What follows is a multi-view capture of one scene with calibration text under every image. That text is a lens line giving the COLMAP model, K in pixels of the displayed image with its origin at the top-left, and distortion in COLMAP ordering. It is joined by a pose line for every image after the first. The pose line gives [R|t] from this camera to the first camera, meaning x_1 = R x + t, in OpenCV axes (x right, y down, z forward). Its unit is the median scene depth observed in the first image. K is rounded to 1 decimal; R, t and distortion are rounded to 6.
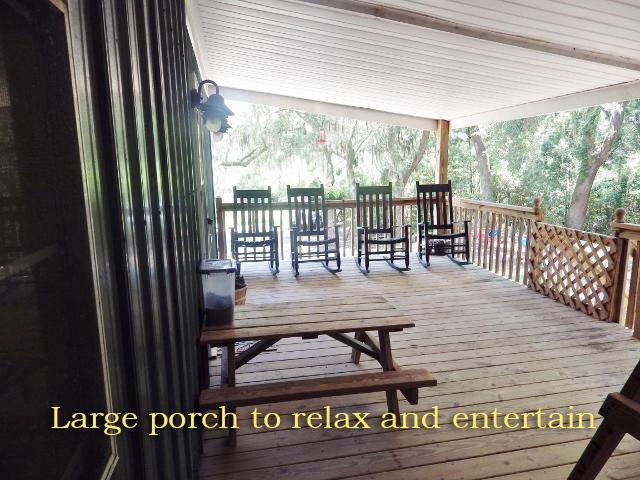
lens RADIAL K [[428.5, 0, 320.0], [0, 428.5, 240.0], [0, 0, 1]] dist [0.002470, -0.001192]
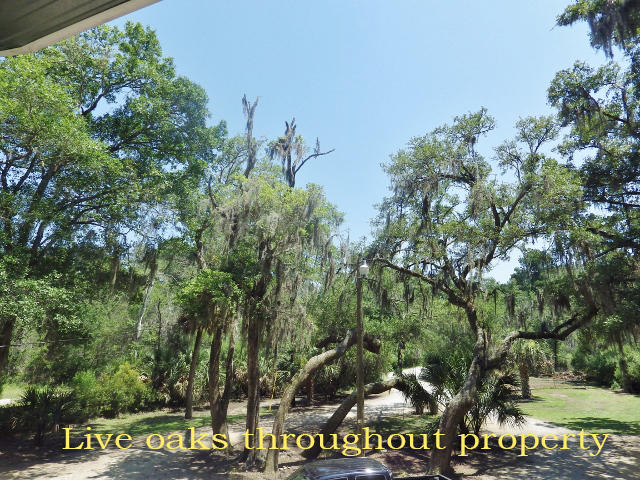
lens RADIAL K [[428.5, 0, 320.0], [0, 428.5, 240.0], [0, 0, 1]] dist [0.002470, -0.001192]
pose [[0.746432, -0.140006, -0.650567, -0.002204], [-0.116486, 0.935034, -0.334876, -0.187602], [0.655187, 0.325744, 0.681631, 0.954193]]
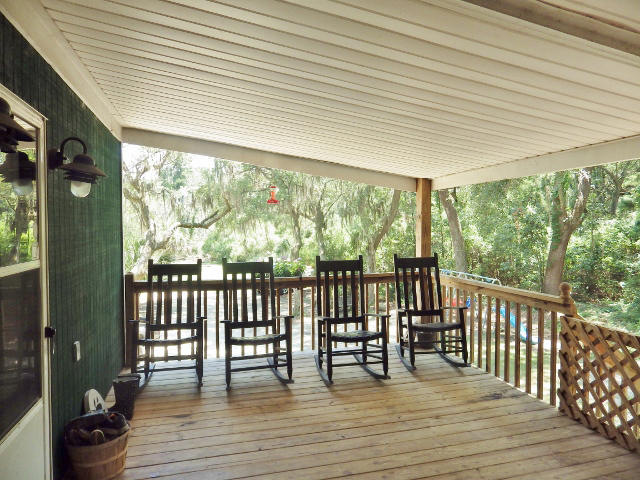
lens RADIAL K [[428.5, 0, 320.0], [0, 428.5, 240.0], [0, 0, 1]] dist [0.002470, -0.001192]
pose [[0.997734, 0.009987, 0.066543, 0.038454], [-0.000450, 0.989893, -0.141817, -0.051082], [-0.067287, 0.141466, 0.987654, 0.235570]]
